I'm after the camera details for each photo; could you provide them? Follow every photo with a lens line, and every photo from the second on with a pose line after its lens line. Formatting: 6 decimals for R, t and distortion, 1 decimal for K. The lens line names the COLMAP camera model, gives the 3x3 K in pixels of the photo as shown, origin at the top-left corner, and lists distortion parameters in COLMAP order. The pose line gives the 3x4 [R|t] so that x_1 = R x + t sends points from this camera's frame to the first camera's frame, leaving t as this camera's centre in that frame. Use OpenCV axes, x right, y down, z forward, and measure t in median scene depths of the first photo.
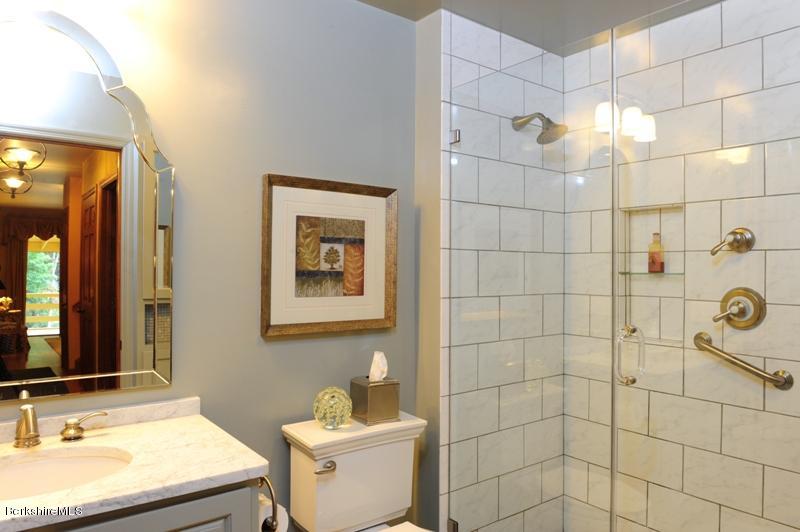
lens RADIAL K [[551.9, 0, 402.9], [0, 551.9, 263.8], [0, 0, 1]] dist [-0.006466, -0.008569]
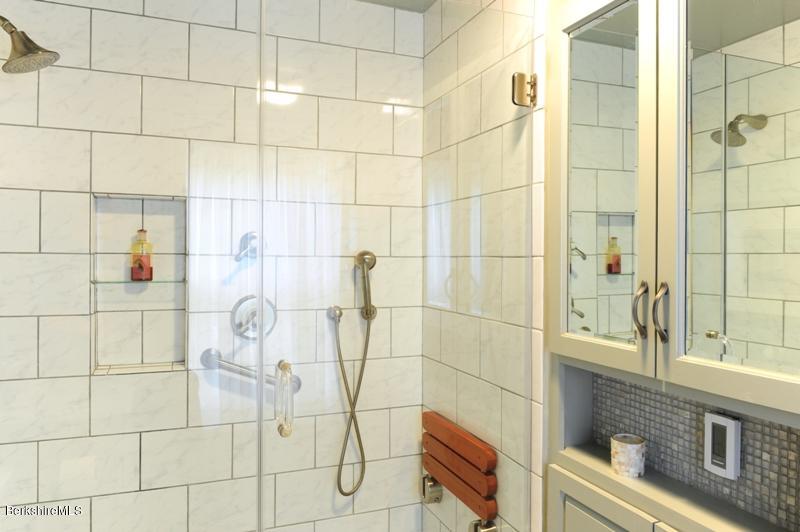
lens RADIAL K [[551.9, 0, 402.9], [0, 551.9, 263.8], [0, 0, 1]] dist [-0.006466, -0.008569]
pose [[0.271583, 0.018734, 0.962233, -0.206822], [-0.003972, 0.999824, -0.018345, 0.004619], [-0.962407, 0.001160, 0.271610, 0.429301]]
